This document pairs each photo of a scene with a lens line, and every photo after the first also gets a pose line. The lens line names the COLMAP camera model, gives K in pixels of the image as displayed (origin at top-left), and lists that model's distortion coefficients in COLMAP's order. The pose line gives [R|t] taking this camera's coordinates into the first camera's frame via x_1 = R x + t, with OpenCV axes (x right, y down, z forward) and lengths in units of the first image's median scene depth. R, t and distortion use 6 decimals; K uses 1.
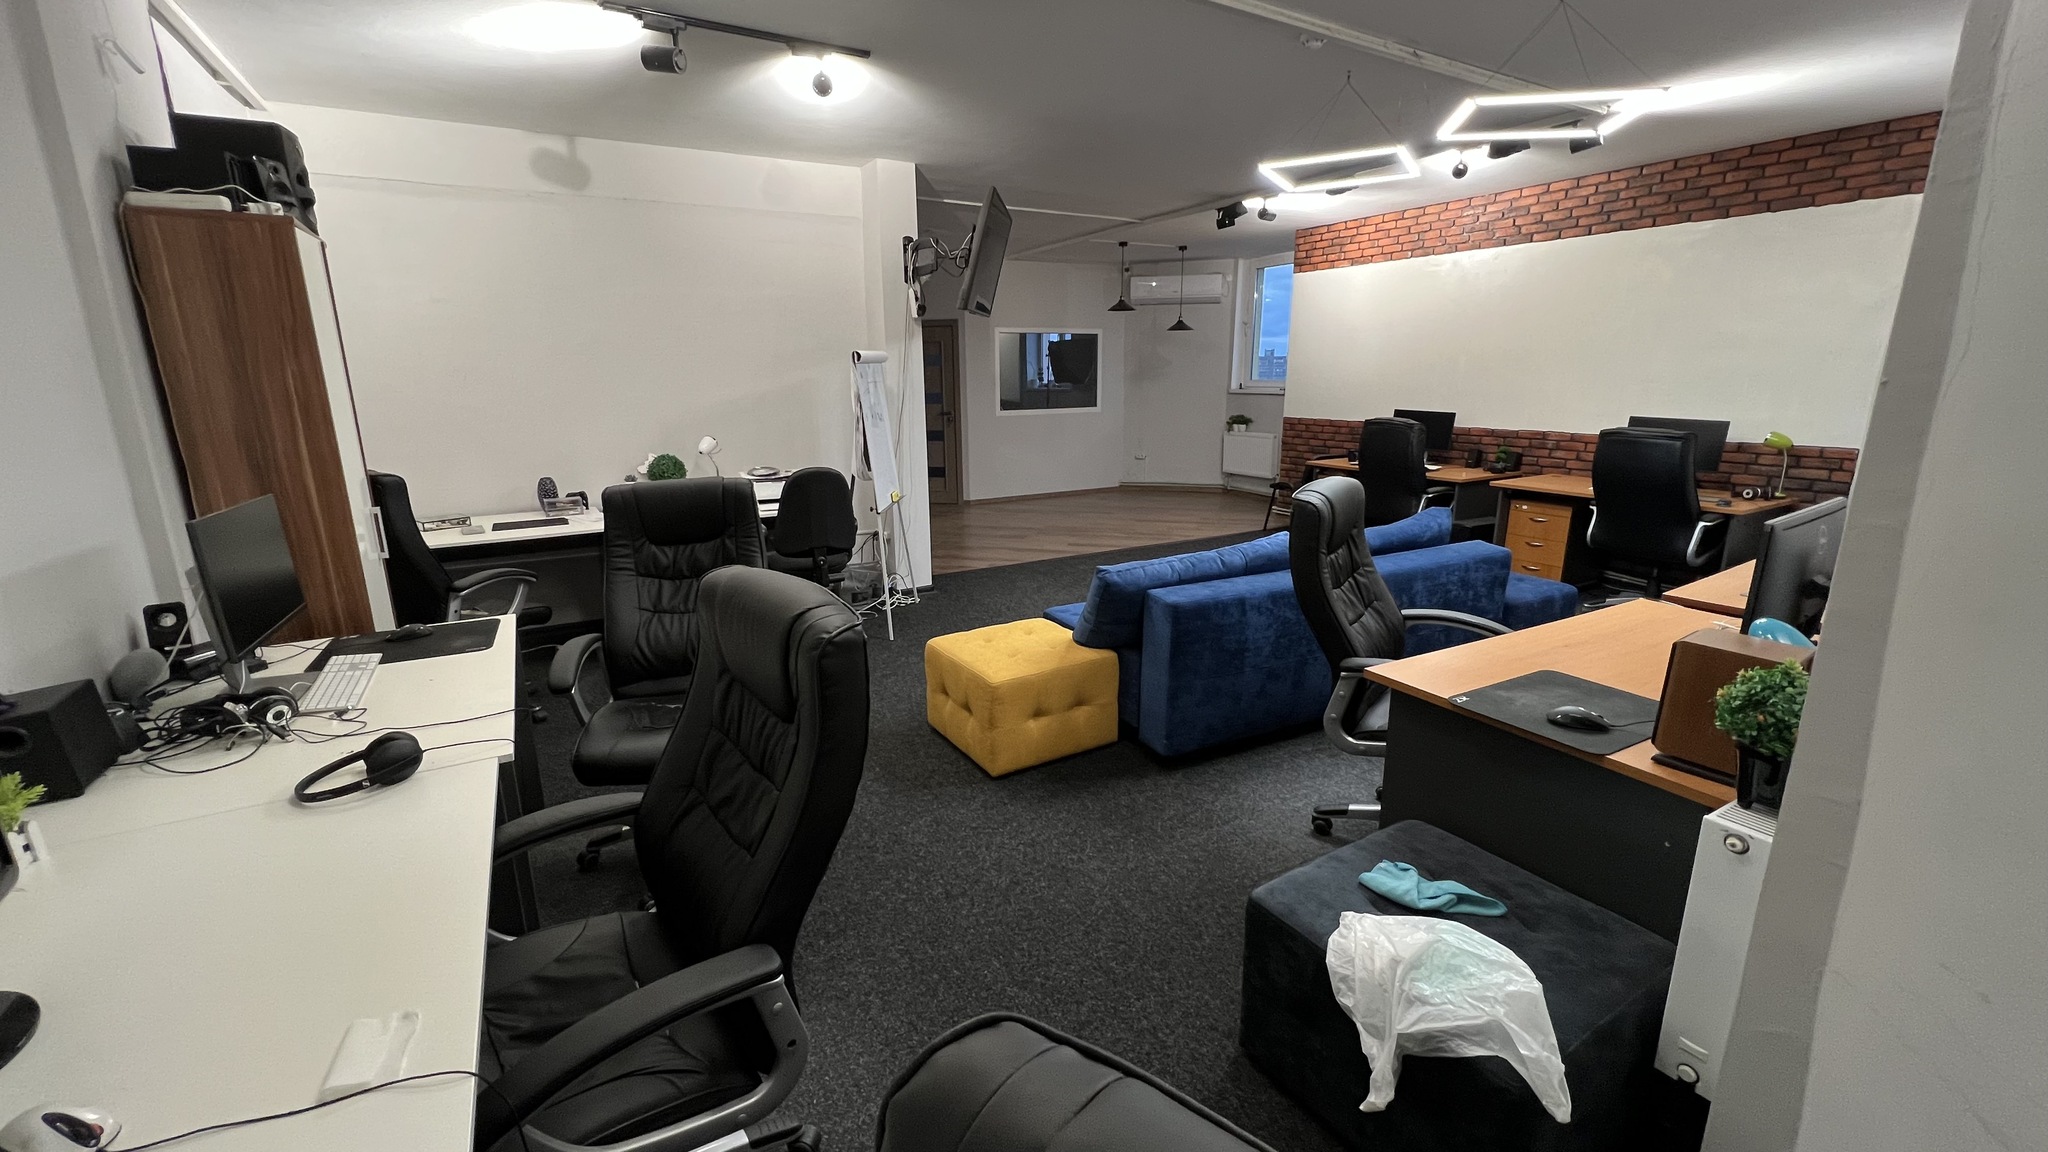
lens RADIAL K [[826.7, 0, 1017.8], [0, 826.7, 576.7], [0, 0, 1]] dist [-0.015483, -0.000265]
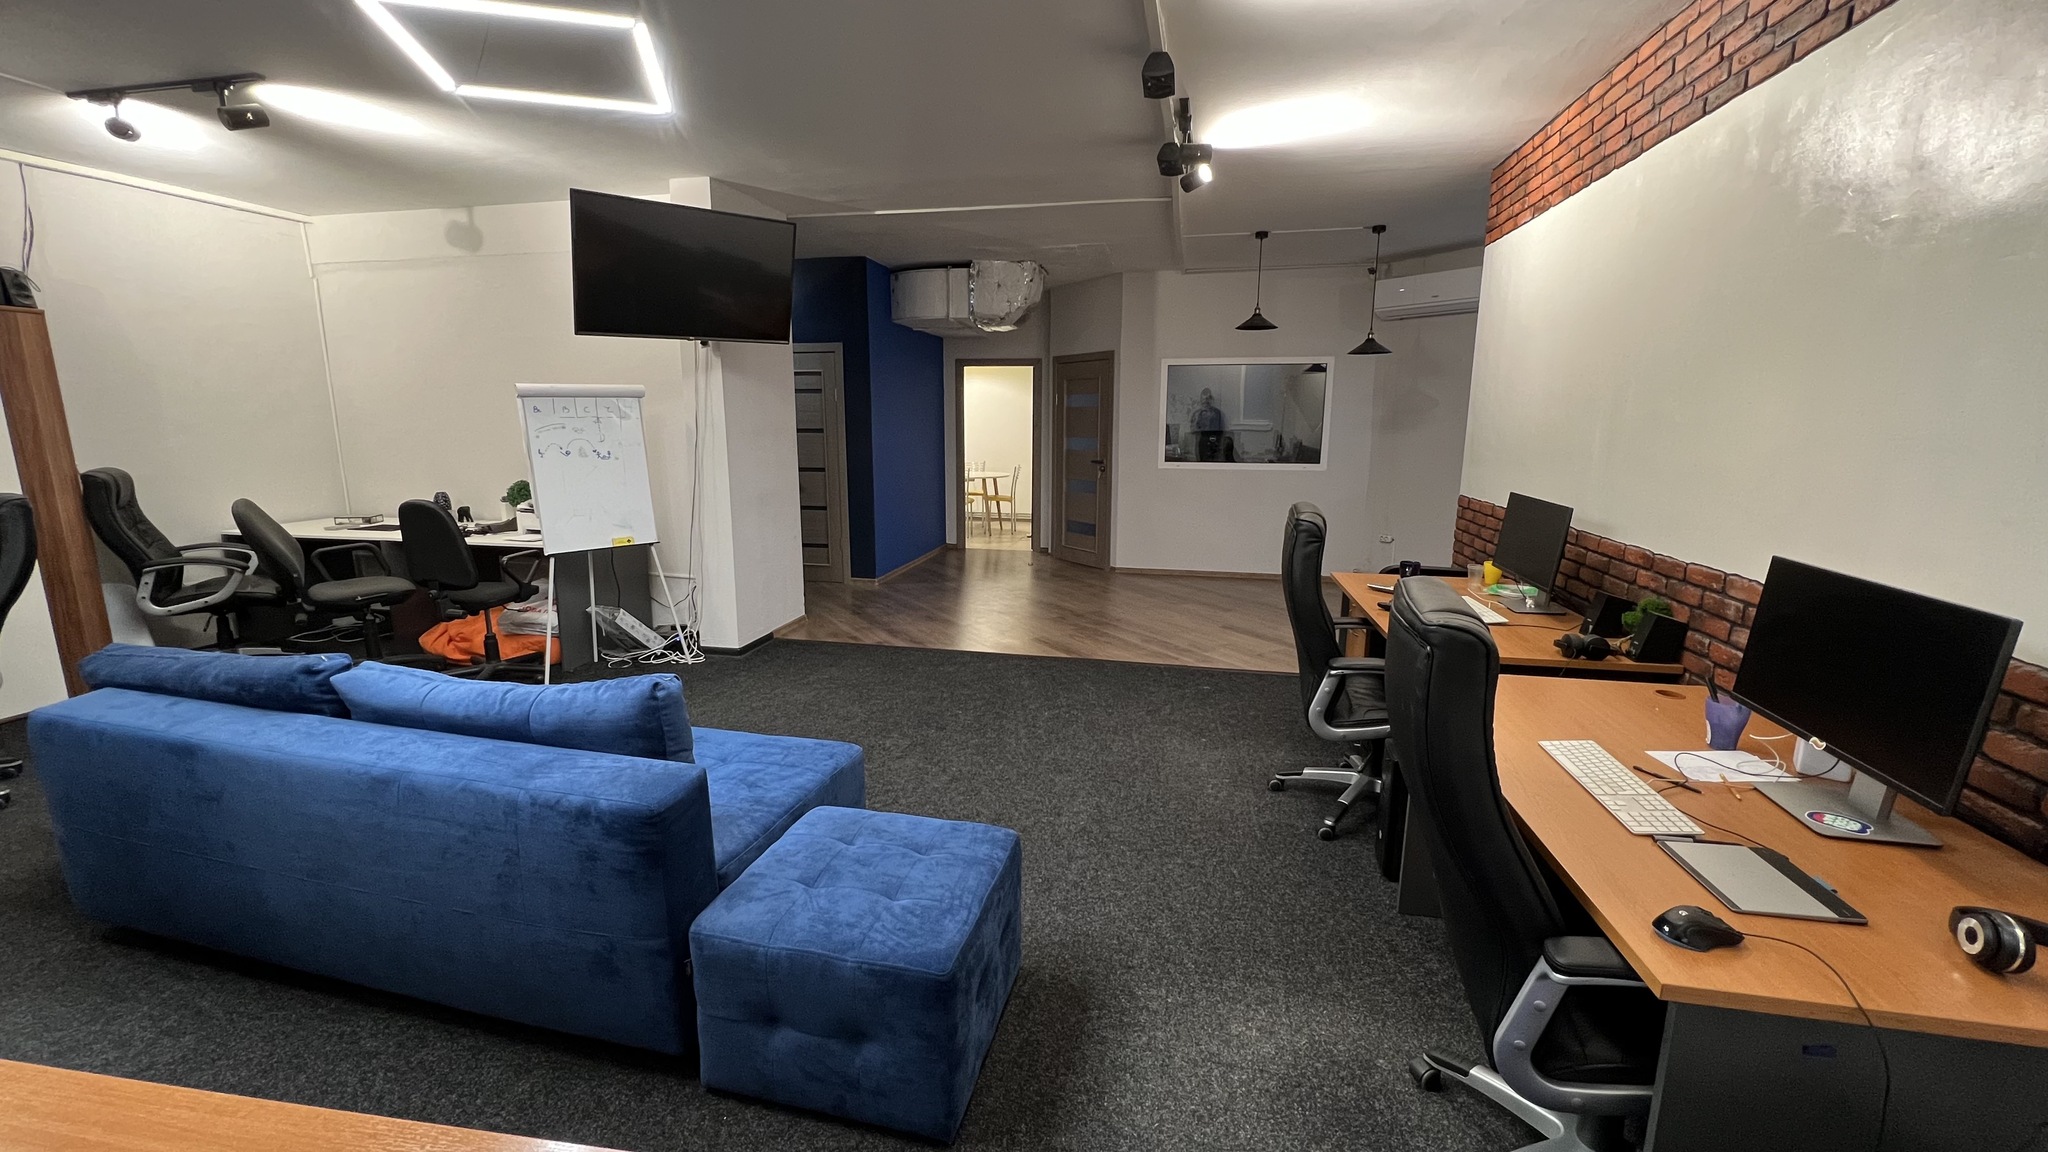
lens RADIAL K [[826.7, 0, 1021.4], [0, 826.7, 580.1], [0, 0, 1]] dist [-0.015483, -0.000265]
pose [[0.739929, 0.144141, -0.657060, 0.632132], [-0.173779, 0.984576, 0.020293, -0.121363], [0.649850, 0.099168, 0.753565, 0.483286]]
